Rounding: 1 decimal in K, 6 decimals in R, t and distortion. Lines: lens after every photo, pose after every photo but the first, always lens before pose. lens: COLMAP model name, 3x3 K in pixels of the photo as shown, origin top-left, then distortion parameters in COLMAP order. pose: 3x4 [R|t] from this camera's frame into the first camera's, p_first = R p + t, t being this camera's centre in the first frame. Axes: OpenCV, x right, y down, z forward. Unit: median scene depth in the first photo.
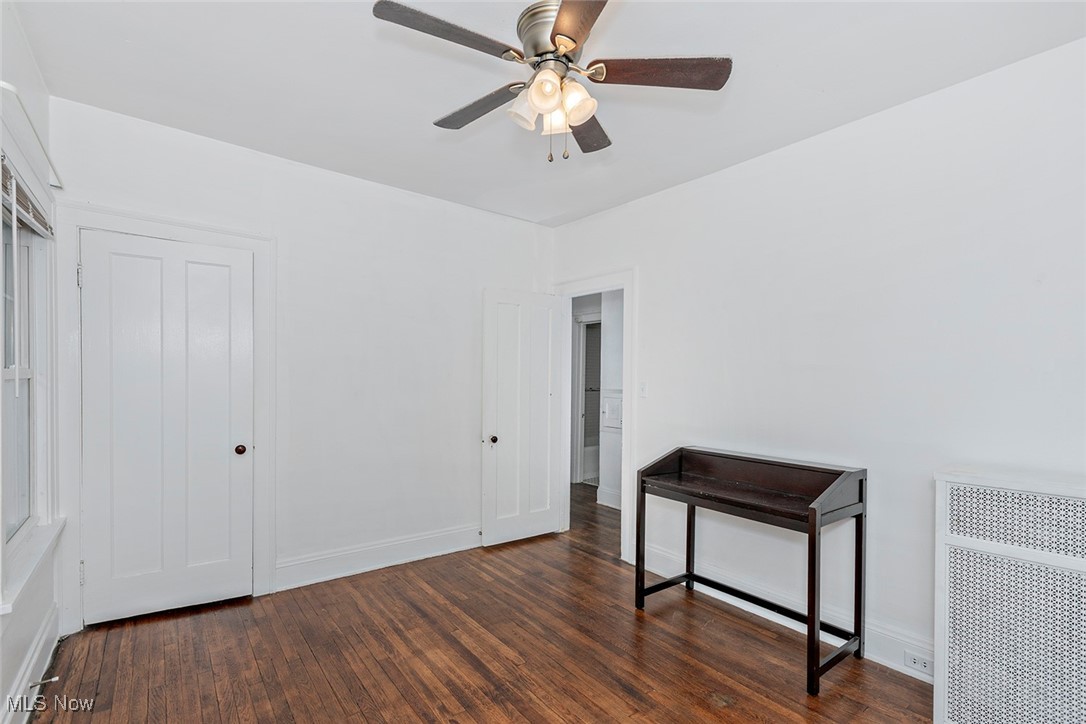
lens RADIAL K [[496.7, 0, 538.8], [0, 496.7, 368.7], [0, 0, 1]] dist [0.001759, -0.000294]
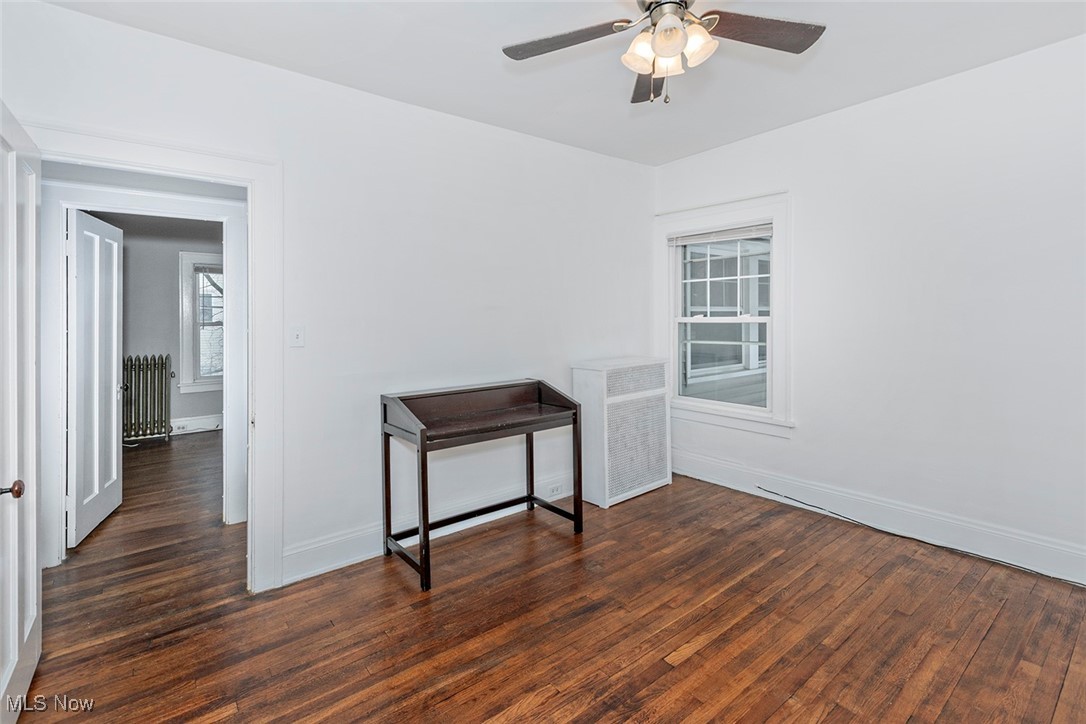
lens RADIAL K [[496.7, 0, 508.4], [0, 496.7, 313.1], [0, 0, 1]] dist [0.001759, -0.000294]
pose [[0.013656, 0.000319, 0.999907, -0.786157], [0.000755, 1.000000, -0.000330, 0.011903], [-0.999906, 0.000759, 0.013655, 1.032175]]
